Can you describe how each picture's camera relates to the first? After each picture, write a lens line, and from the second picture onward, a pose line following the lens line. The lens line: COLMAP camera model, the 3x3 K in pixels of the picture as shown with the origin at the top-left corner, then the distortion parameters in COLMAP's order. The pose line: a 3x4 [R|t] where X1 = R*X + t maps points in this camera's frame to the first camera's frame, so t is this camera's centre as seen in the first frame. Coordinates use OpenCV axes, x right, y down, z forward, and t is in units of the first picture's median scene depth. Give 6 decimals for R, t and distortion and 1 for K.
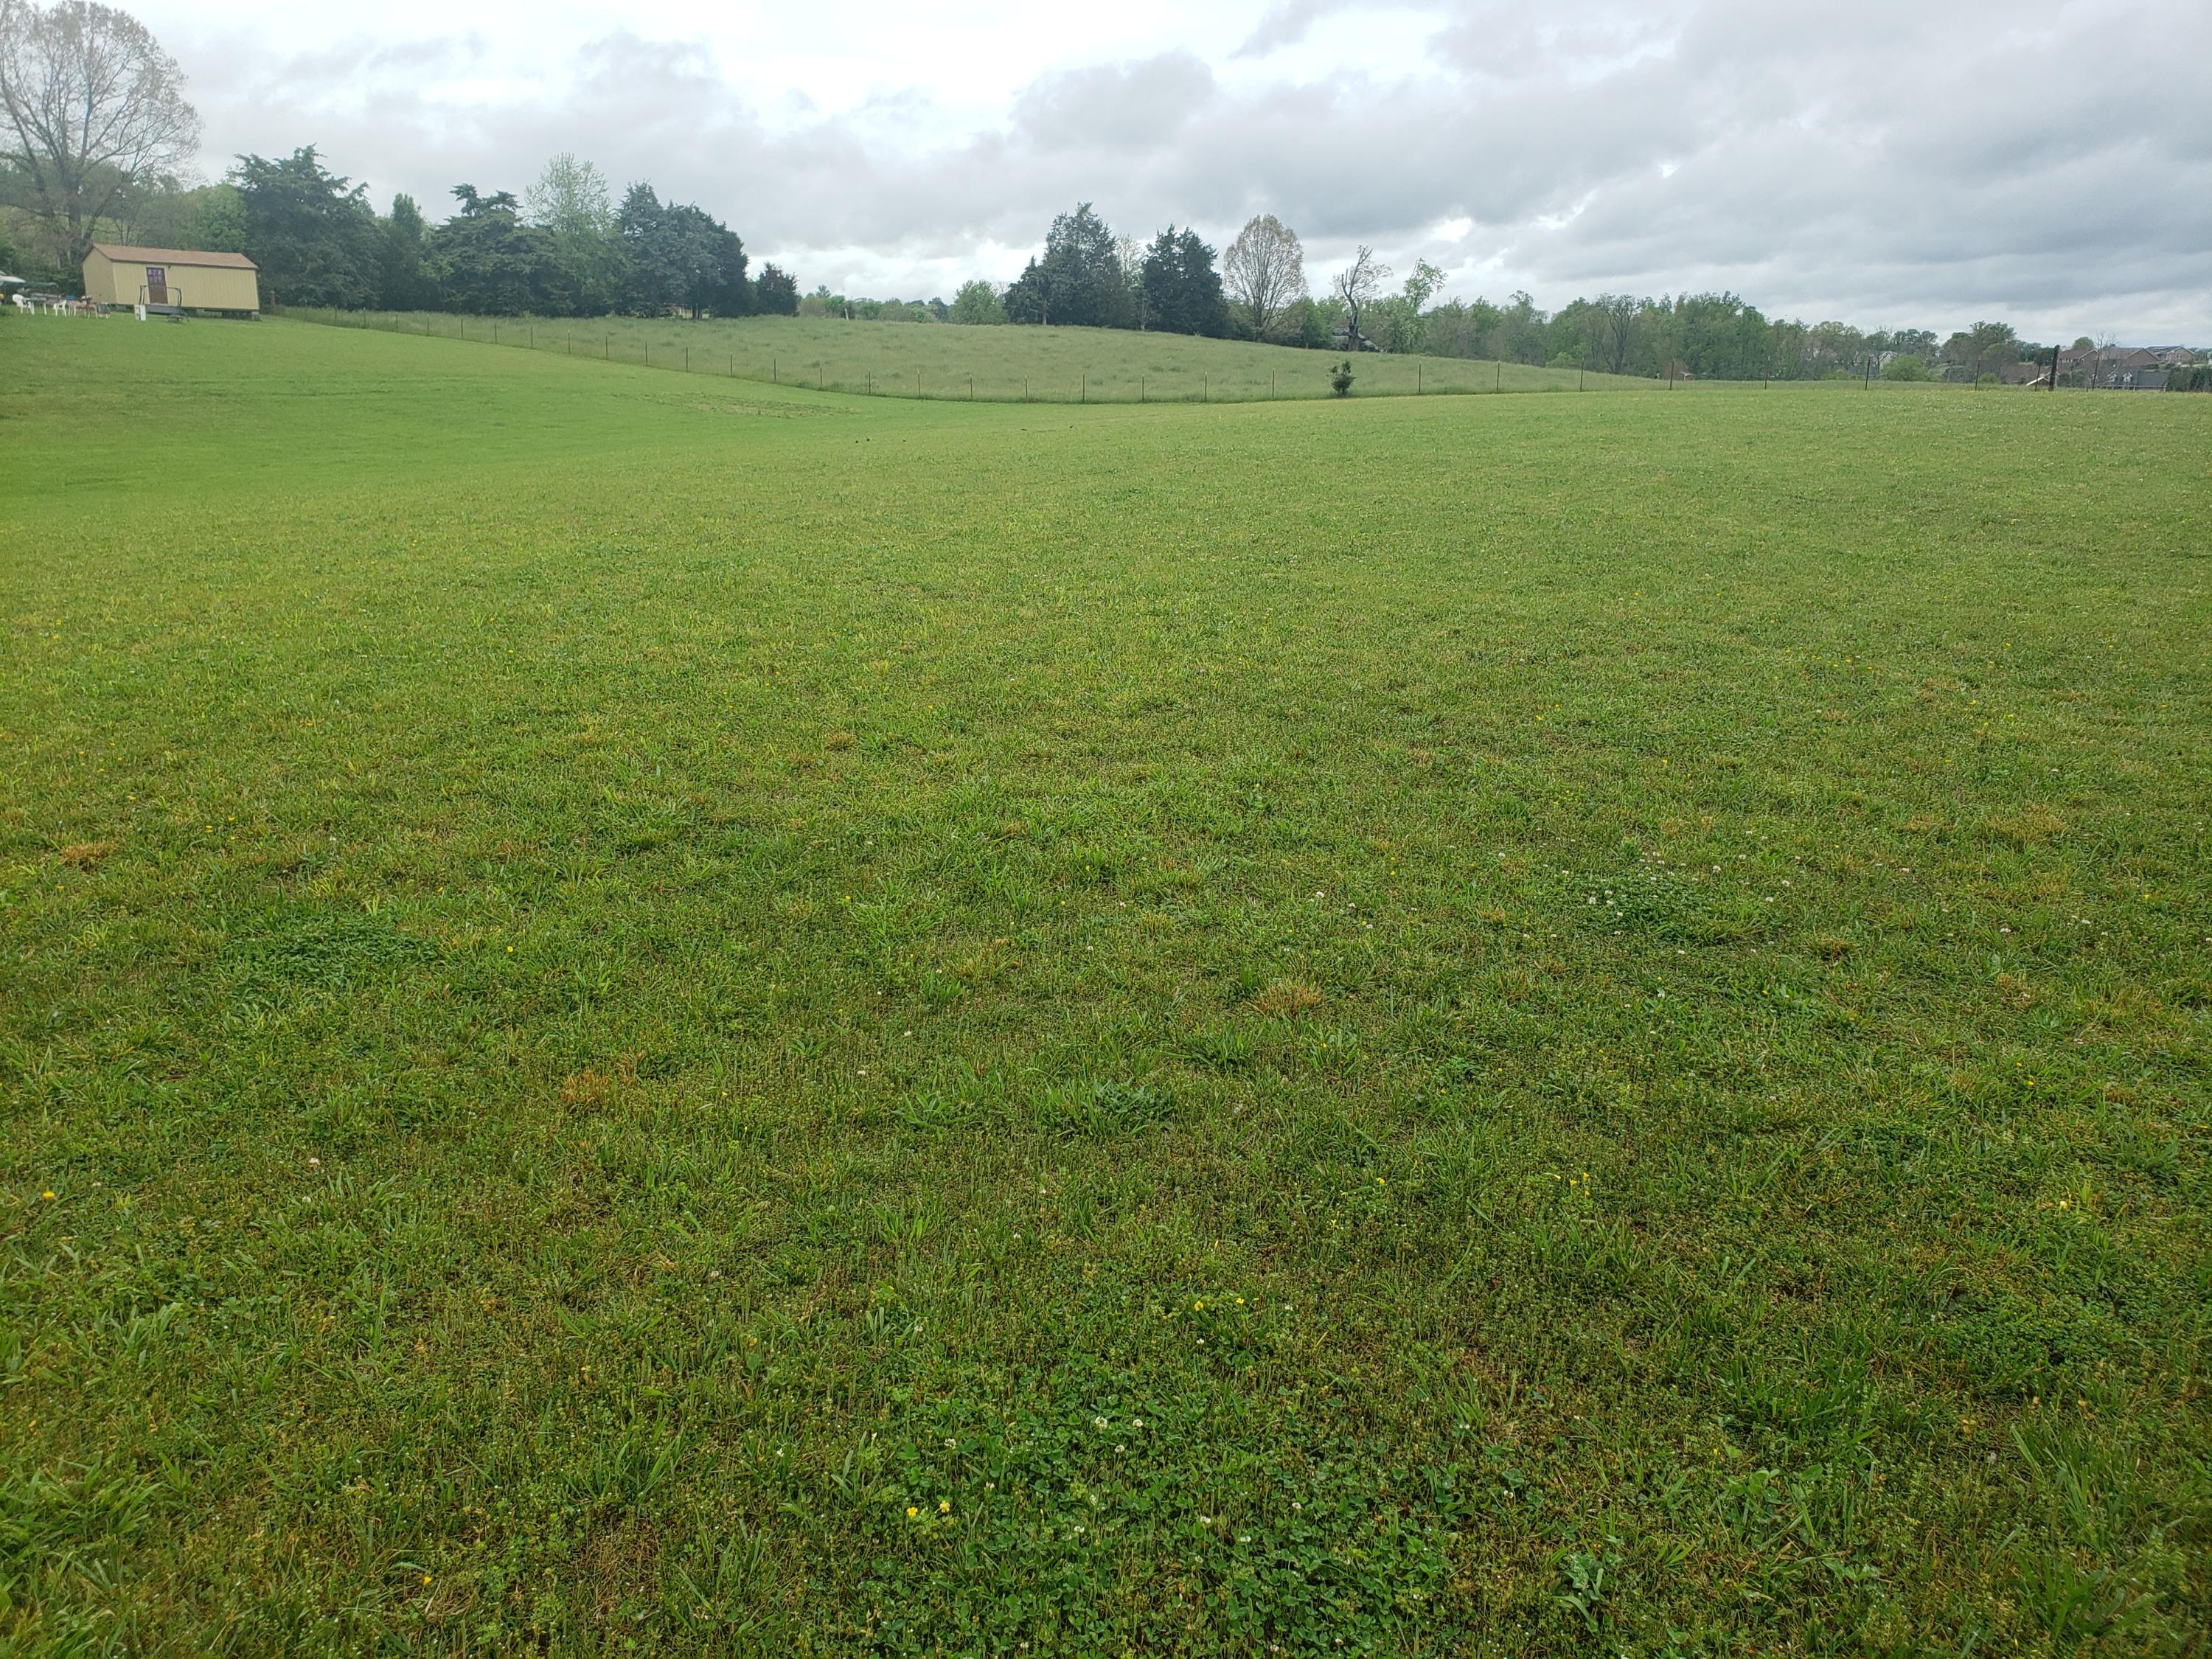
lens RADIAL K [[1825.4, 0, 1106.0], [0, 1825.4, 829.5], [0, 0, 1]] dist [0.004115, 0.062306]
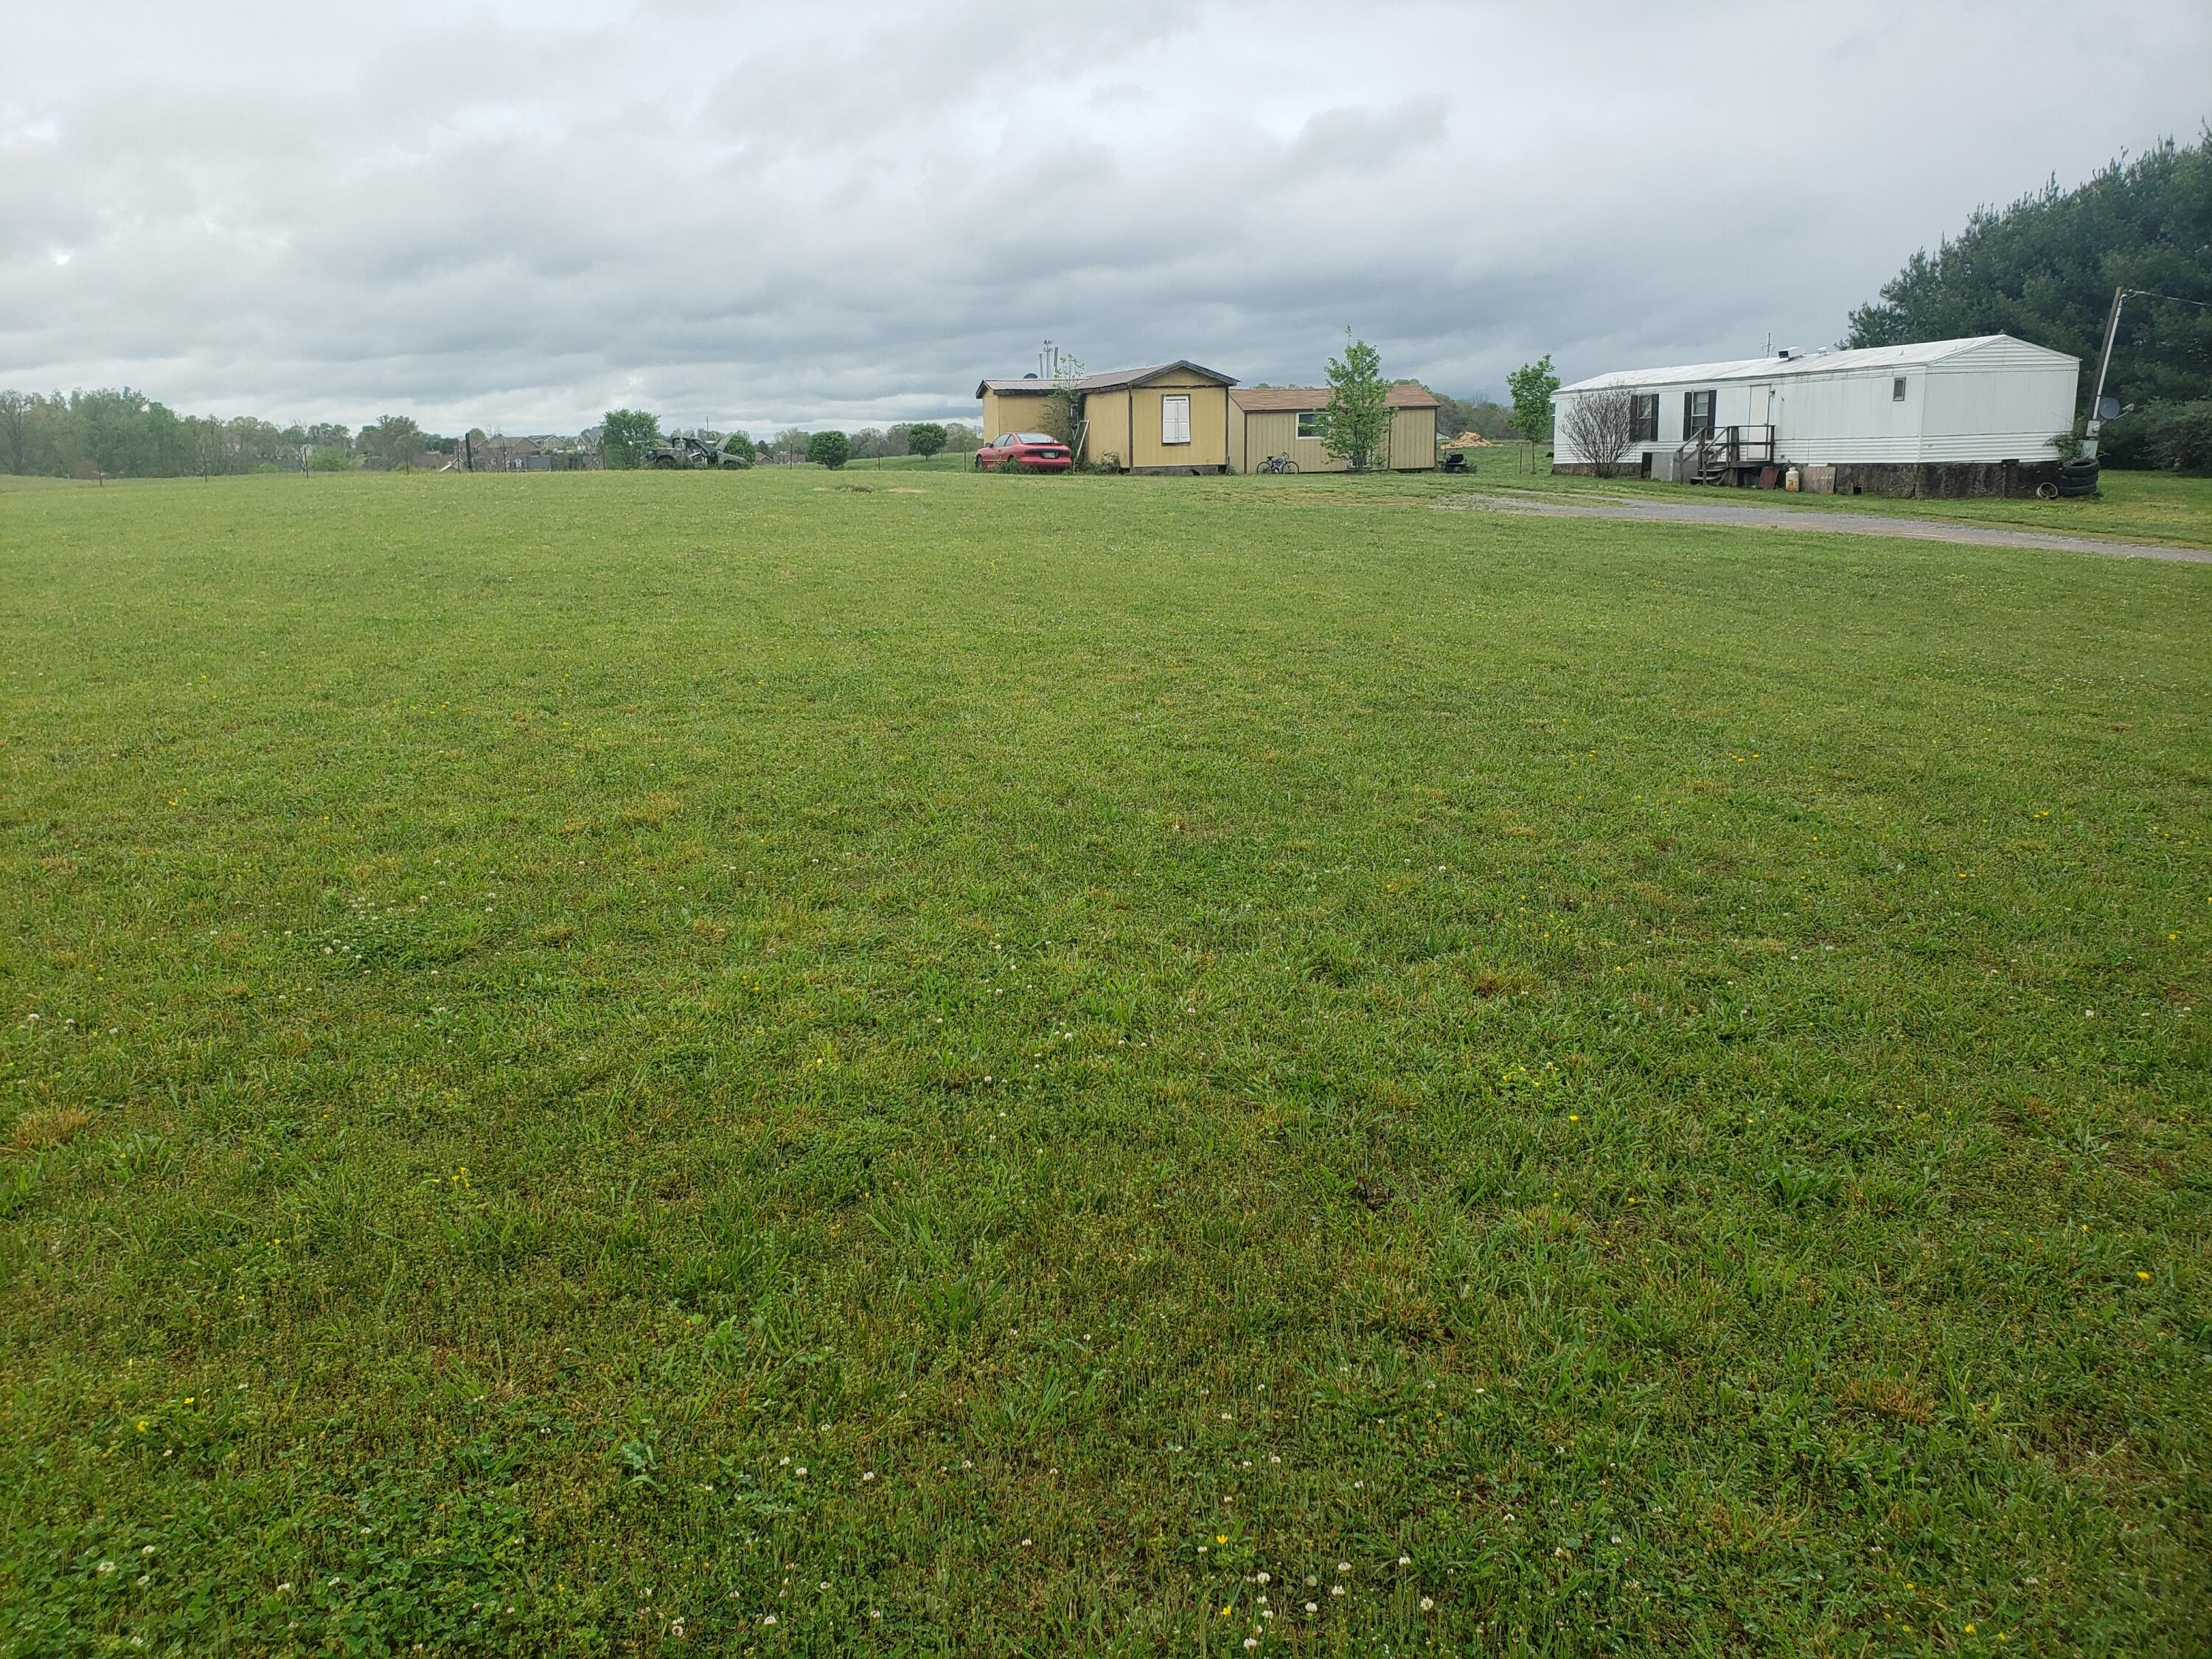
lens RADIAL K [[1825.4, 0, 1106.0], [0, 1825.4, 829.5], [0, 0, 1]] dist [0.004115, 0.062306]
pose [[0.651345, -0.185929, 0.735650, -0.271363], [0.229014, 0.972472, 0.043015, 0.040223], [-0.723397, 0.140457, 0.675995, -0.026894]]
